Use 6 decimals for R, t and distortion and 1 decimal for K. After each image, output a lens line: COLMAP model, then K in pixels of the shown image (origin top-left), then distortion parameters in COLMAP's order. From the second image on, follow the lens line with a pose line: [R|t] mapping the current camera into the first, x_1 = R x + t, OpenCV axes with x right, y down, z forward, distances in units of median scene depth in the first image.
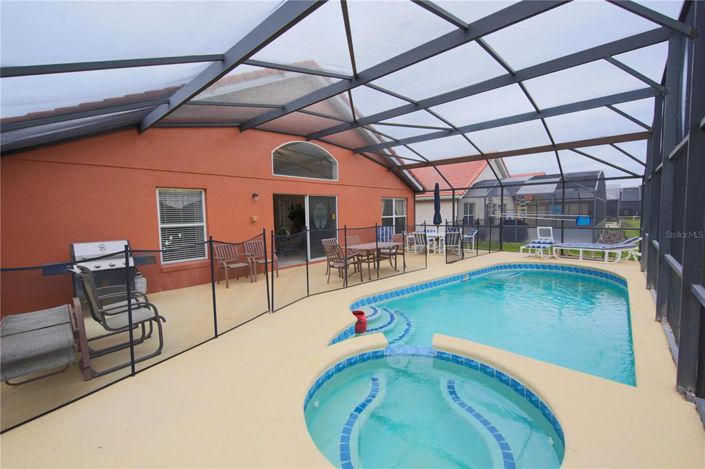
lens RADIAL K [[294.2, 0, 352.5], [0, 294.2, 234.5], [0, 0, 1]] dist [-0.000504, -0.000745]
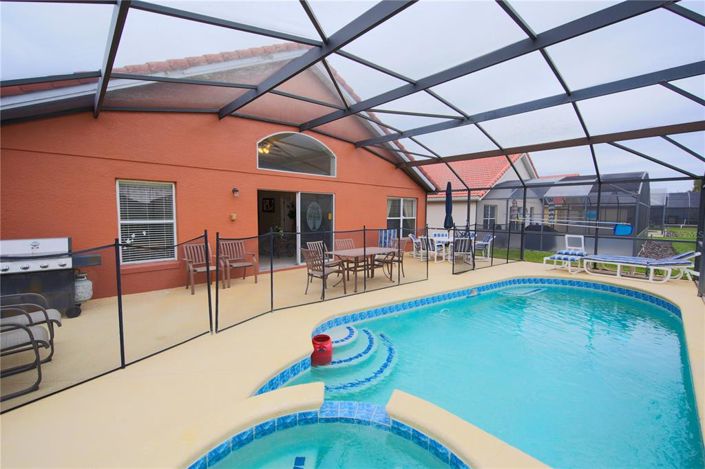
lens RADIAL K [[294.2, 0, 352.5], [0, 294.2, 234.5], [0, 0, 1]] dist [-0.000504, -0.000745]
pose [[0.996796, 0.031182, -0.073664, 0.088200], [-0.031090, 0.999514, 0.002390, -0.011752], [0.073703, -0.000092, 0.997280, 0.120371]]
